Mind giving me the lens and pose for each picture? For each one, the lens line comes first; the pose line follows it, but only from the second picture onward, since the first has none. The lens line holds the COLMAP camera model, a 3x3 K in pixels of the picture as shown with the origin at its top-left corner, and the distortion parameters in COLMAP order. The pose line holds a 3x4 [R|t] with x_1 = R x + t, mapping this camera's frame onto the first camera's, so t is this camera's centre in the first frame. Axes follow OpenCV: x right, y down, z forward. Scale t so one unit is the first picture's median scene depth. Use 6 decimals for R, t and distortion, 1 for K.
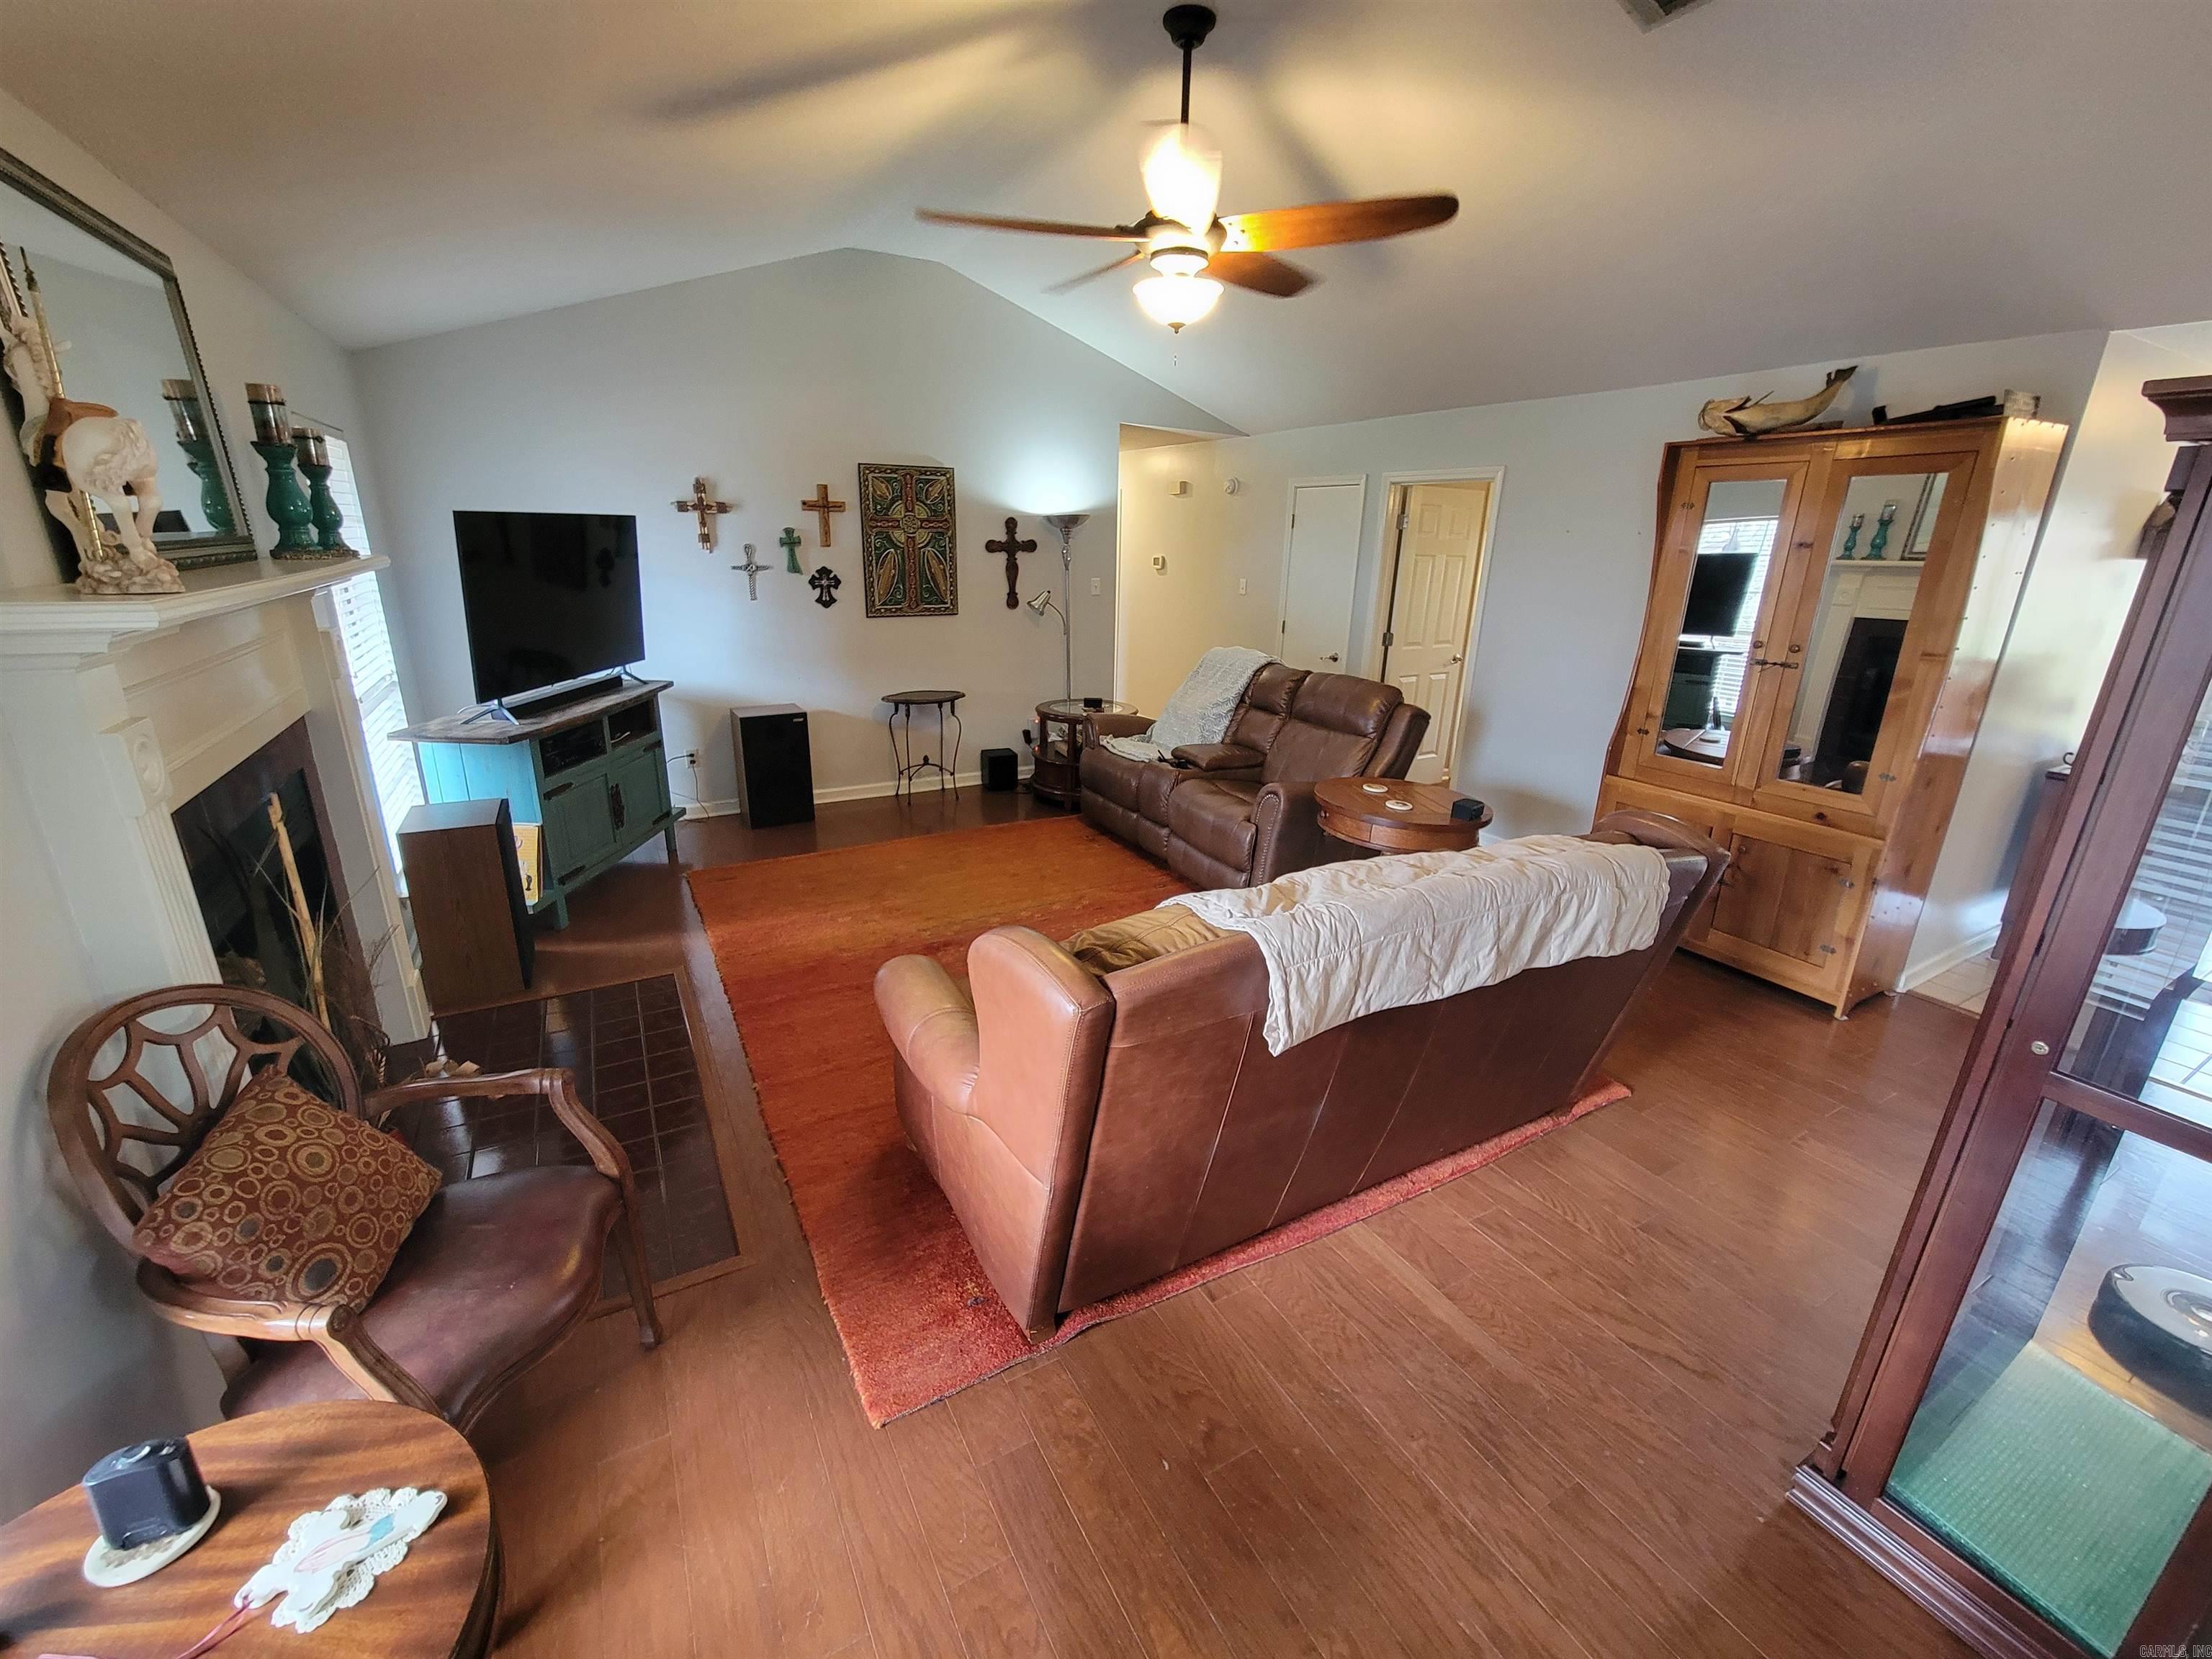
lens RADIAL K [[908.5, 0, 1108.4], [0, 908.5, 820.9], [0, 0, 1]] dist [0.004817, -0.002014]
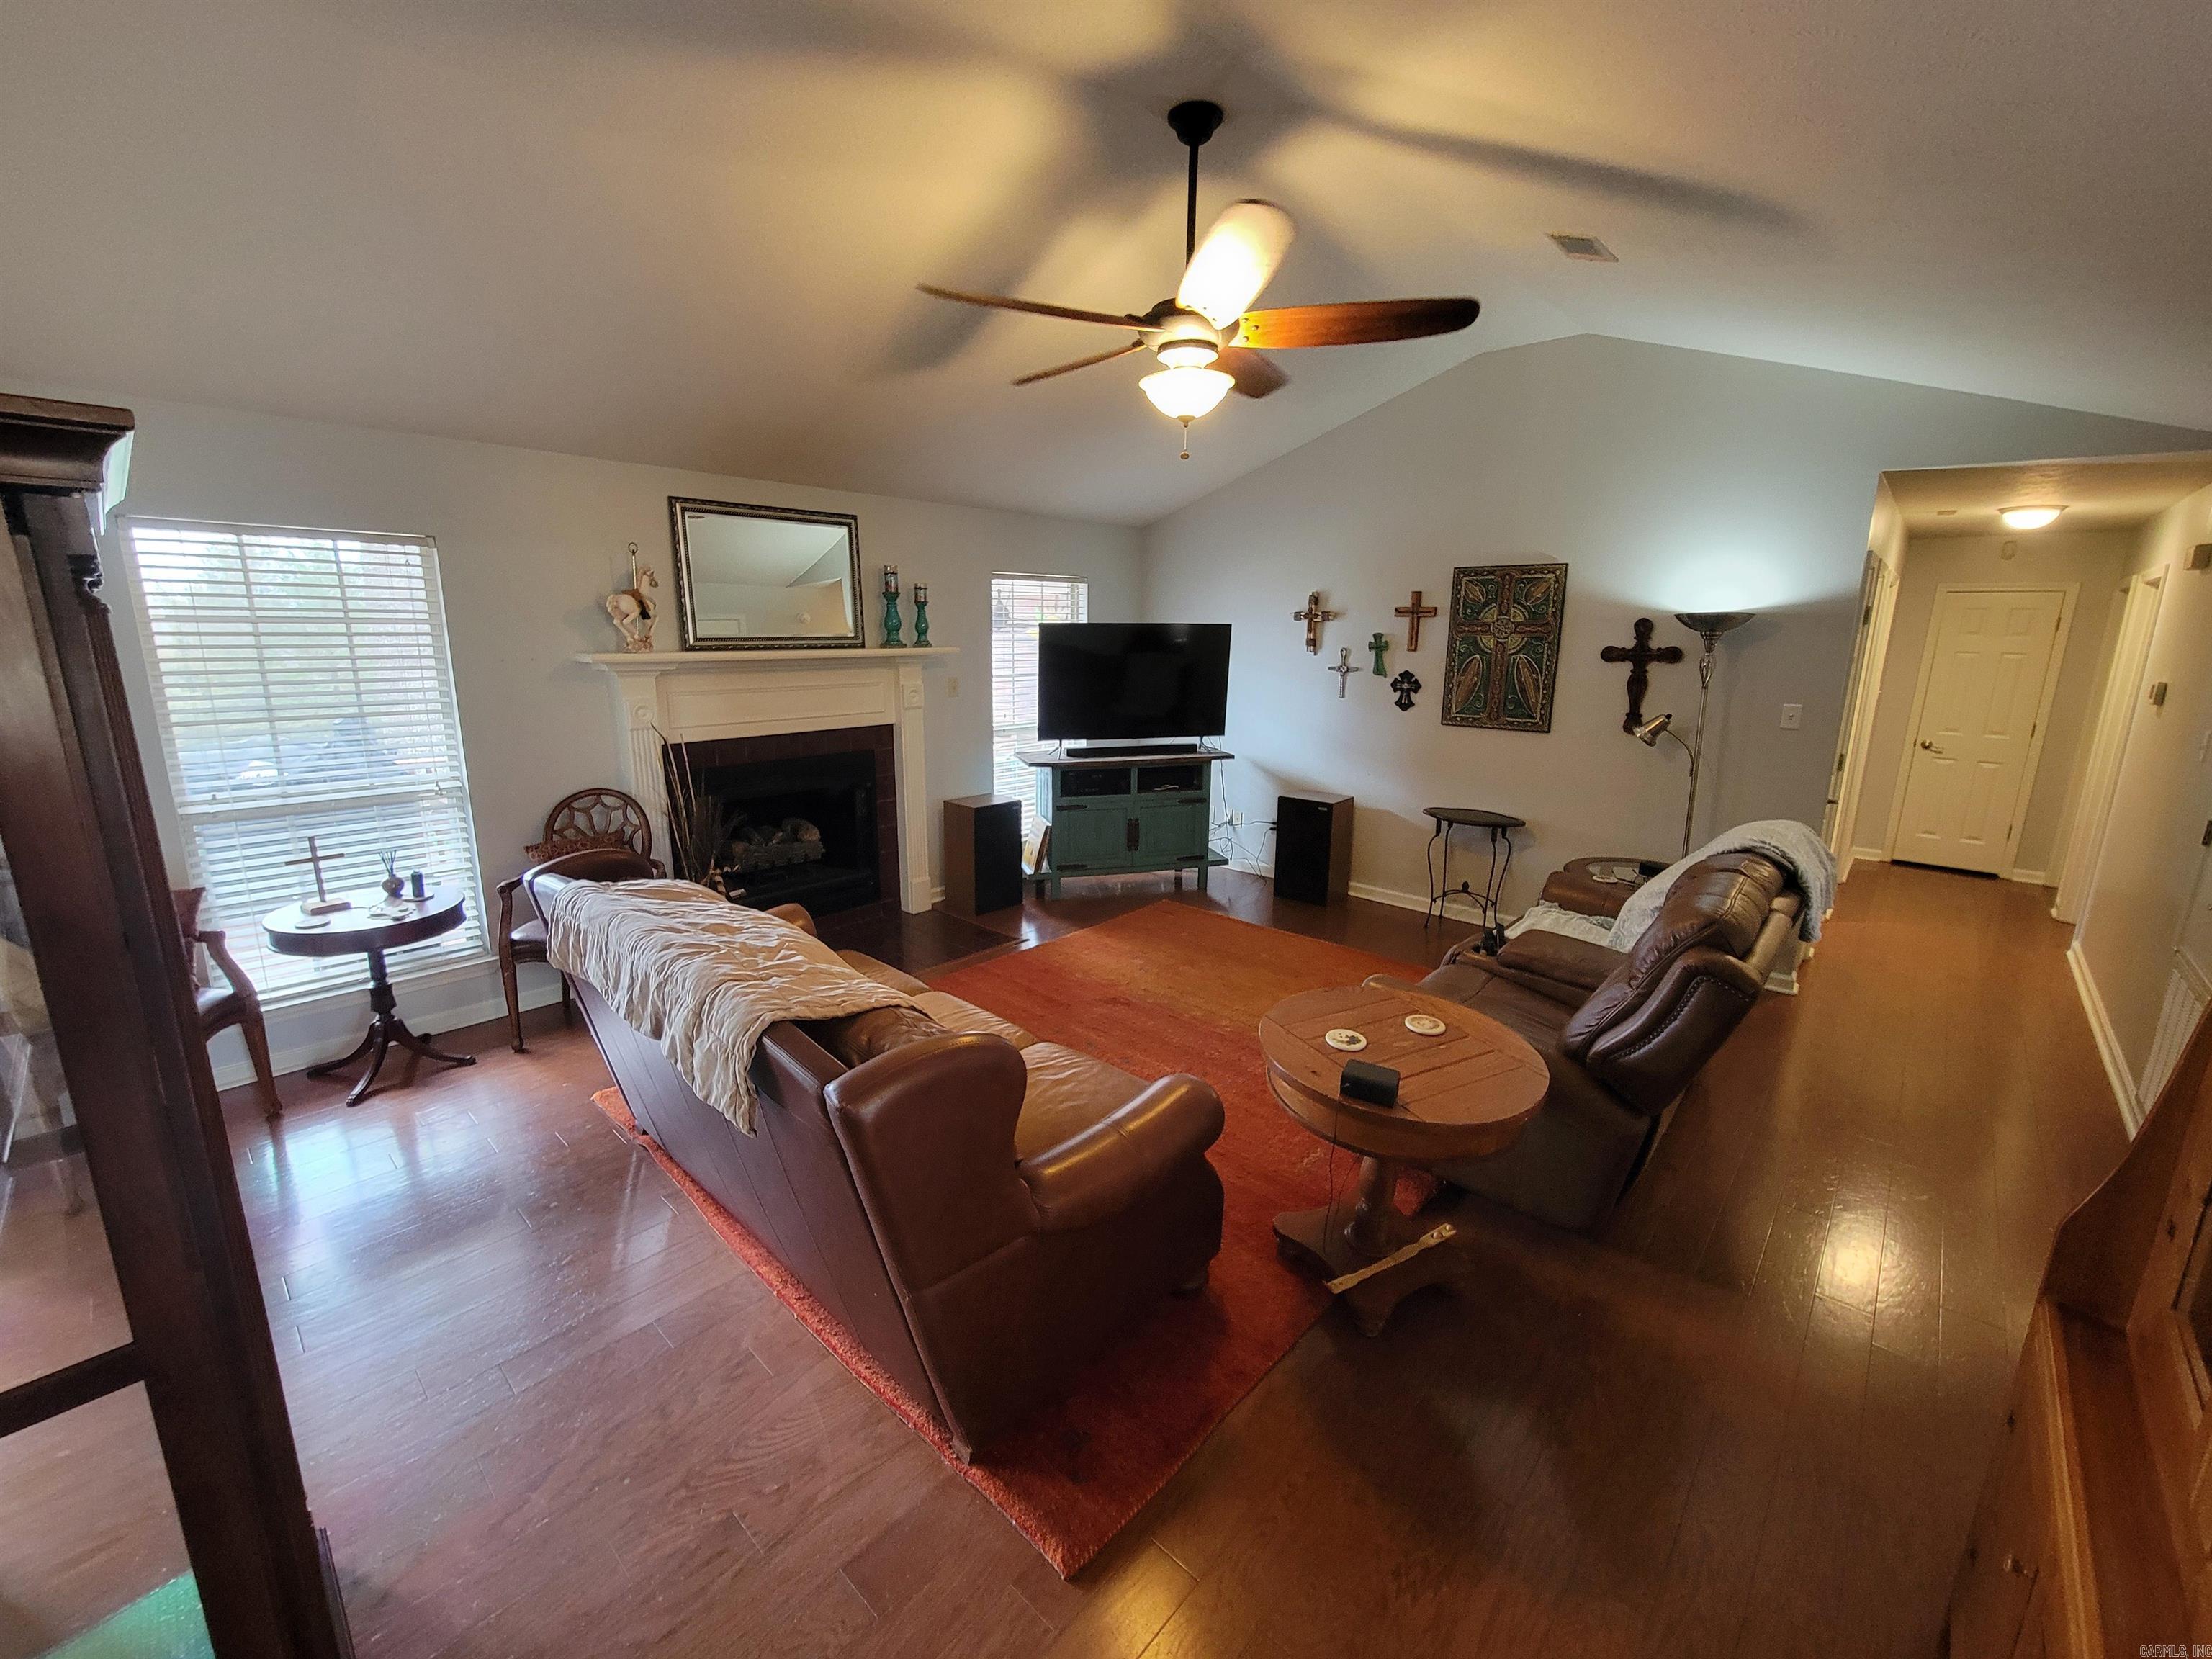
lens RADIAL K [[908.5, 0, 1098.9], [0, 908.5, 824.1], [0, 0, 1]] dist [0.004817, -0.002014]
pose [[0.298660, 0.186287, -0.936002, 0.560708], [-0.294113, 0.950995, 0.095425, -0.115357], [0.907909, 0.246791, 0.338814, 0.396742]]
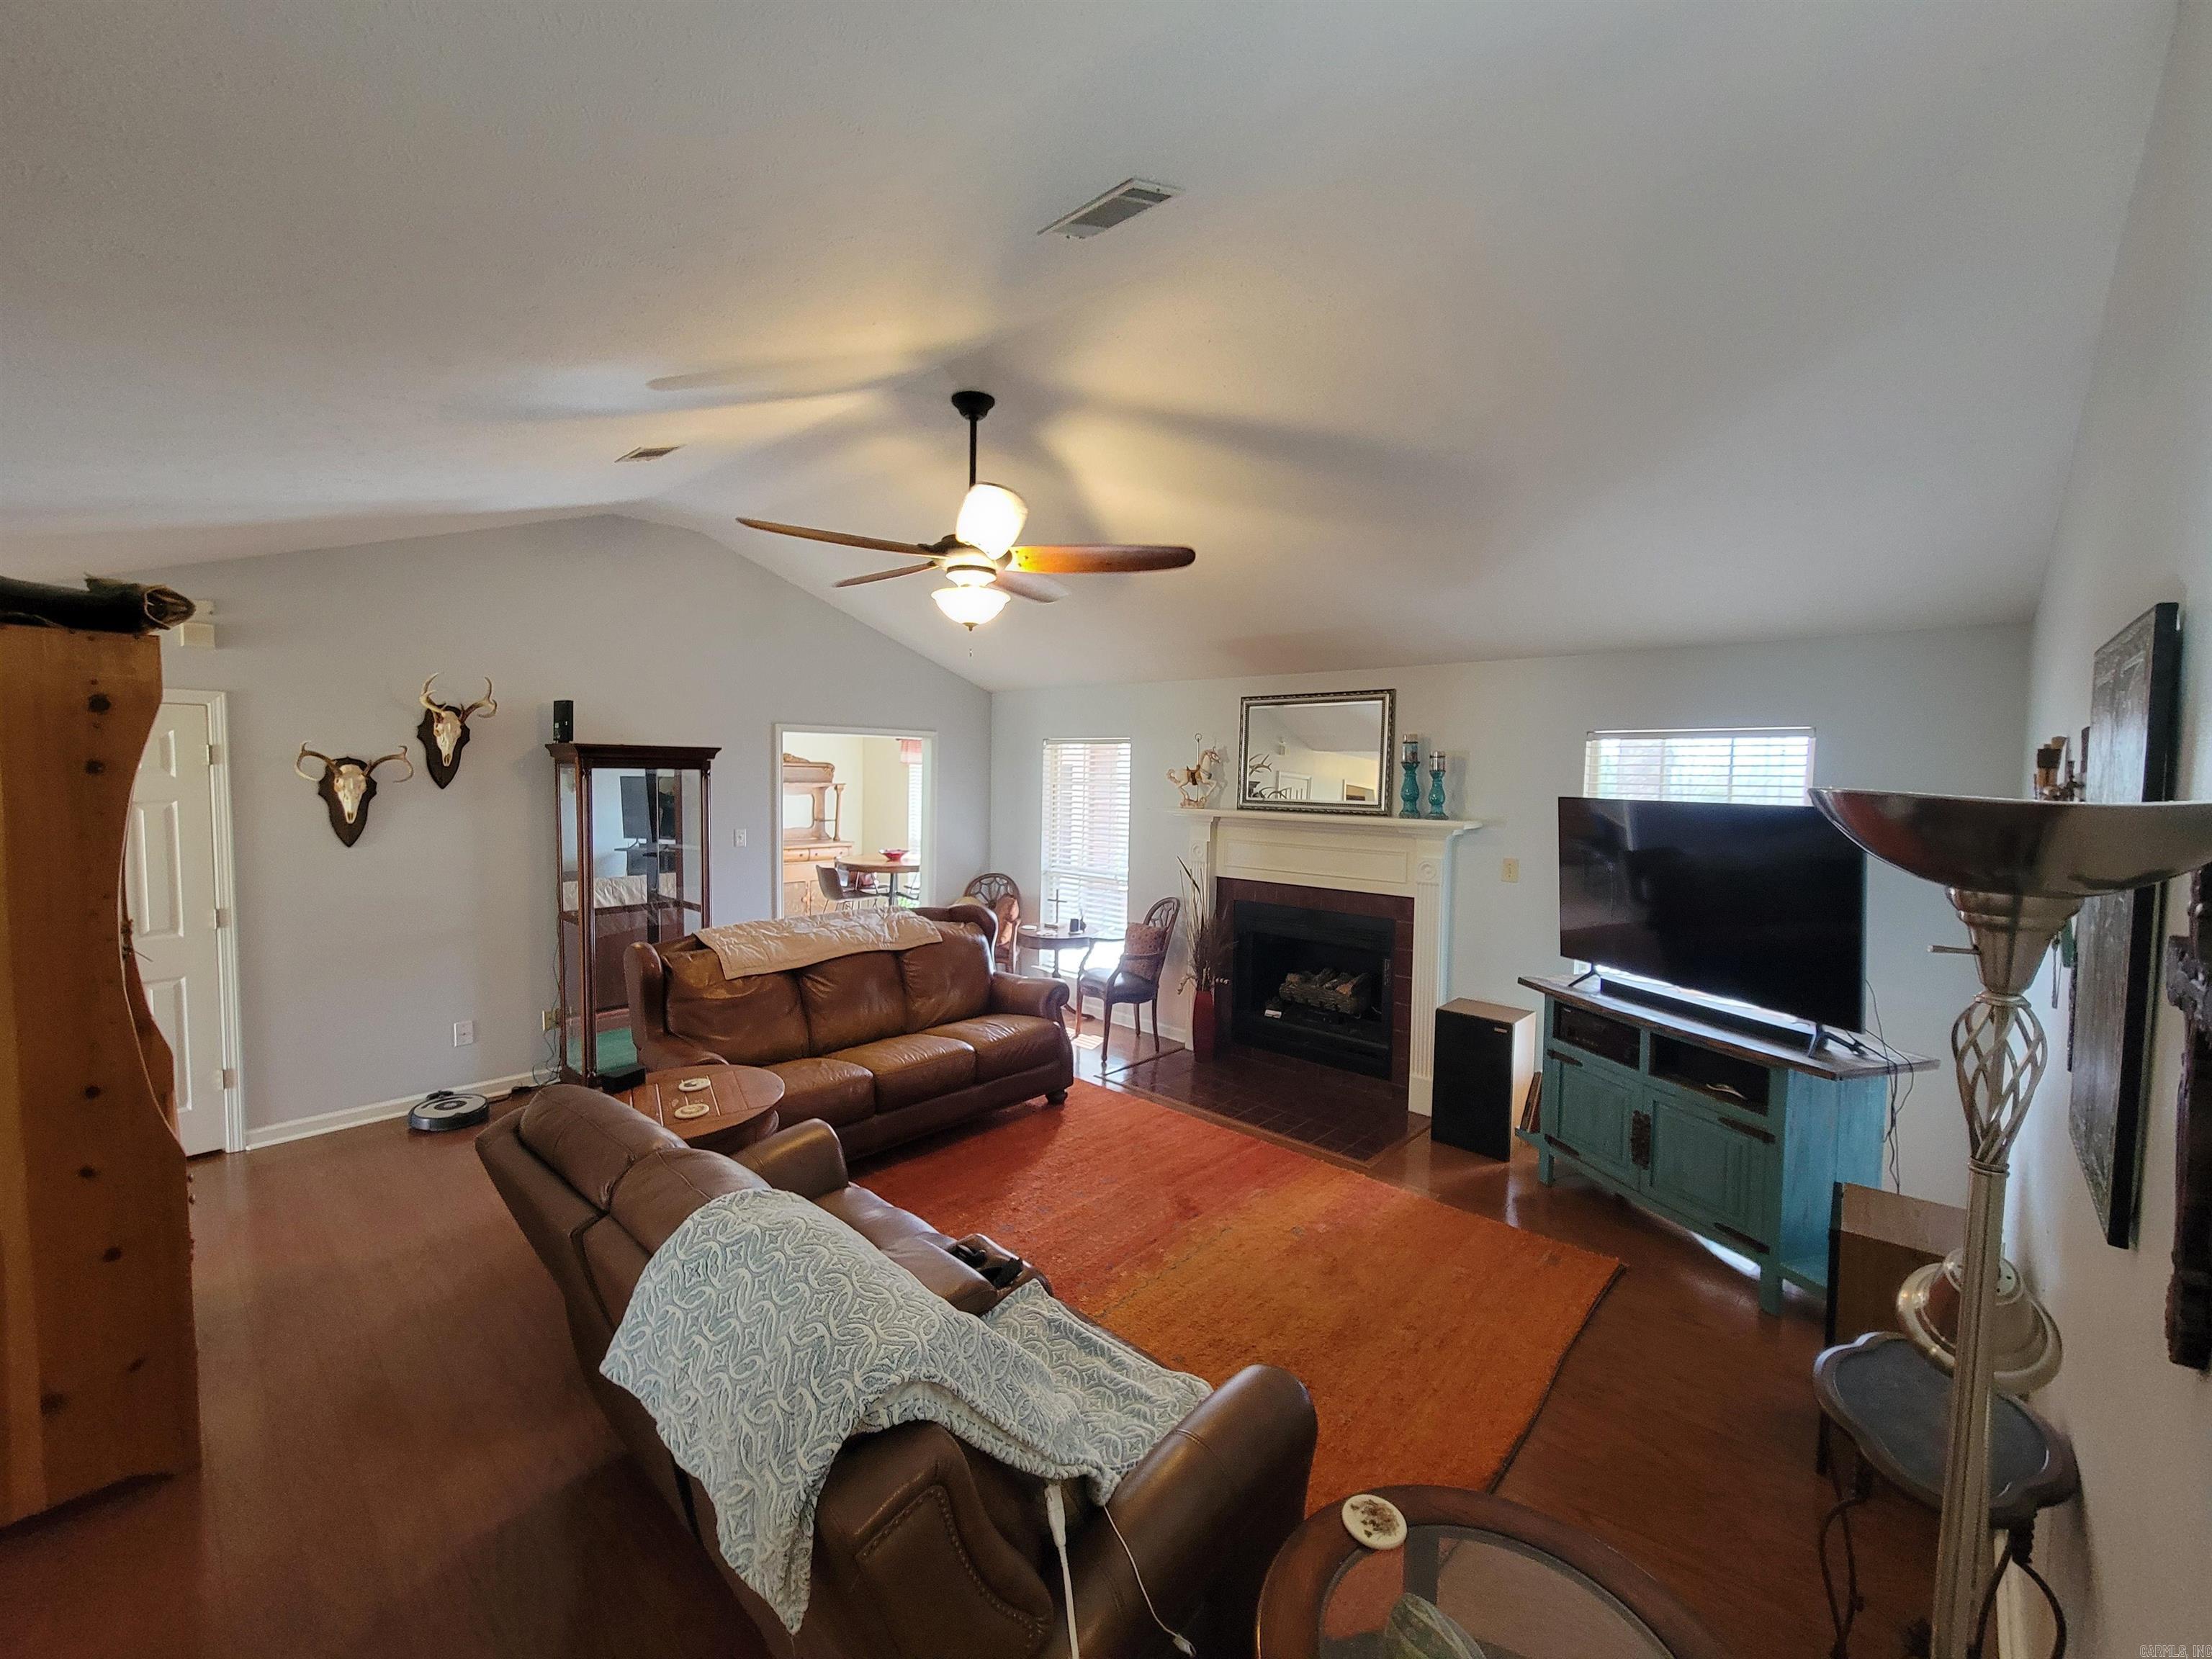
lens RADIAL K [[908.5, 0, 1095.3], [0, 908.5, 819.4], [0, 0, 1]] dist [0.004817, -0.002014]
pose [[-0.954521, -0.024312, -0.297151, 0.145590], [-0.128667, 0.932671, 0.337000, -0.398918], [0.268951, 0.359907, -0.893383, 1.198803]]
